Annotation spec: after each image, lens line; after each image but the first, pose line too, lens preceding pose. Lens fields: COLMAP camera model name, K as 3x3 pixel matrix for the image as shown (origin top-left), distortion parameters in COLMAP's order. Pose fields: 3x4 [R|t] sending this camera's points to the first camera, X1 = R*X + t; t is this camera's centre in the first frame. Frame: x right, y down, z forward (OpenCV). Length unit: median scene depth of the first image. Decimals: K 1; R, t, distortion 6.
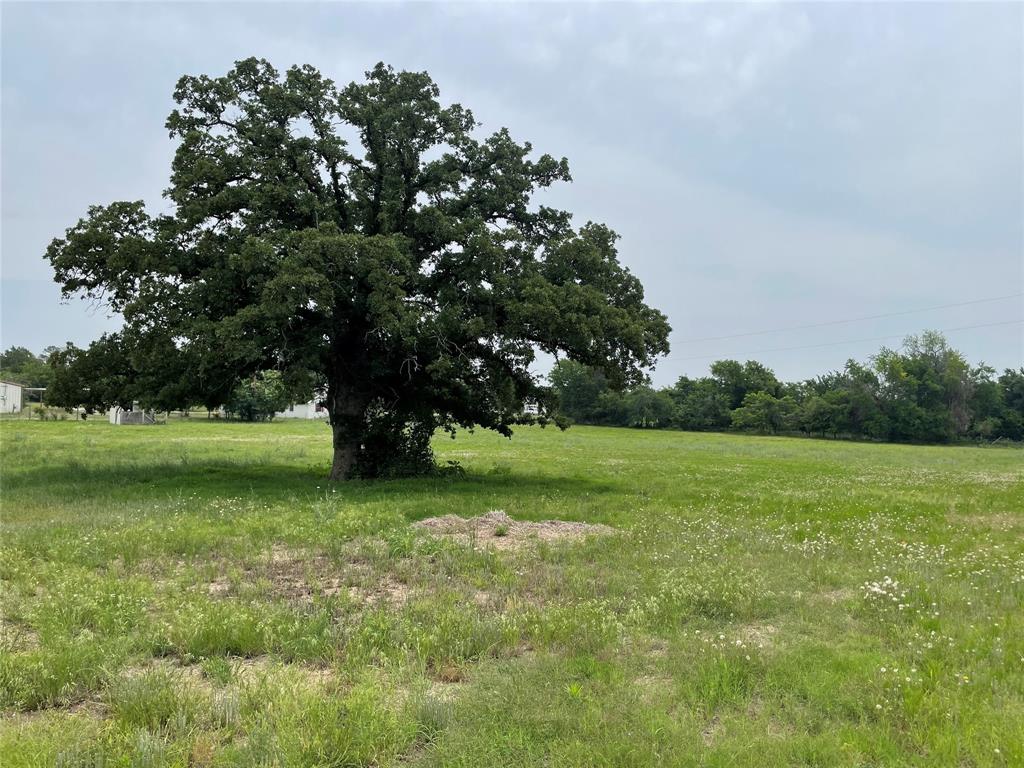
lens RADIAL K [[771.2, 0, 508.4], [0, 771.2, 381.5], [0, 0, 1]] dist [0.100064, -0.145357]
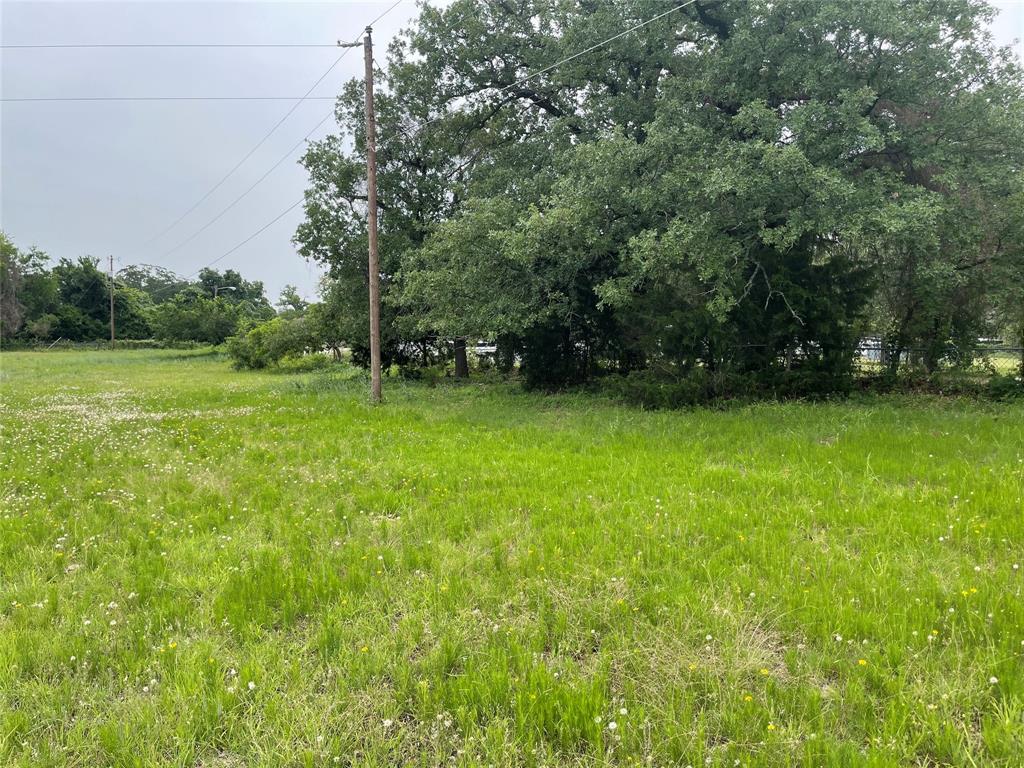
lens RADIAL K [[778.7, 0, 512.0], [0, 778.7, 384.0], [0, 0, 1]] dist [0.065233, -0.086785]
pose [[0.458989, -0.081434, 0.884702, 0.093698], [-0.030310, 0.993775, 0.107199, 0.013589], [-0.887925, -0.076019, 0.453664, 0.171293]]
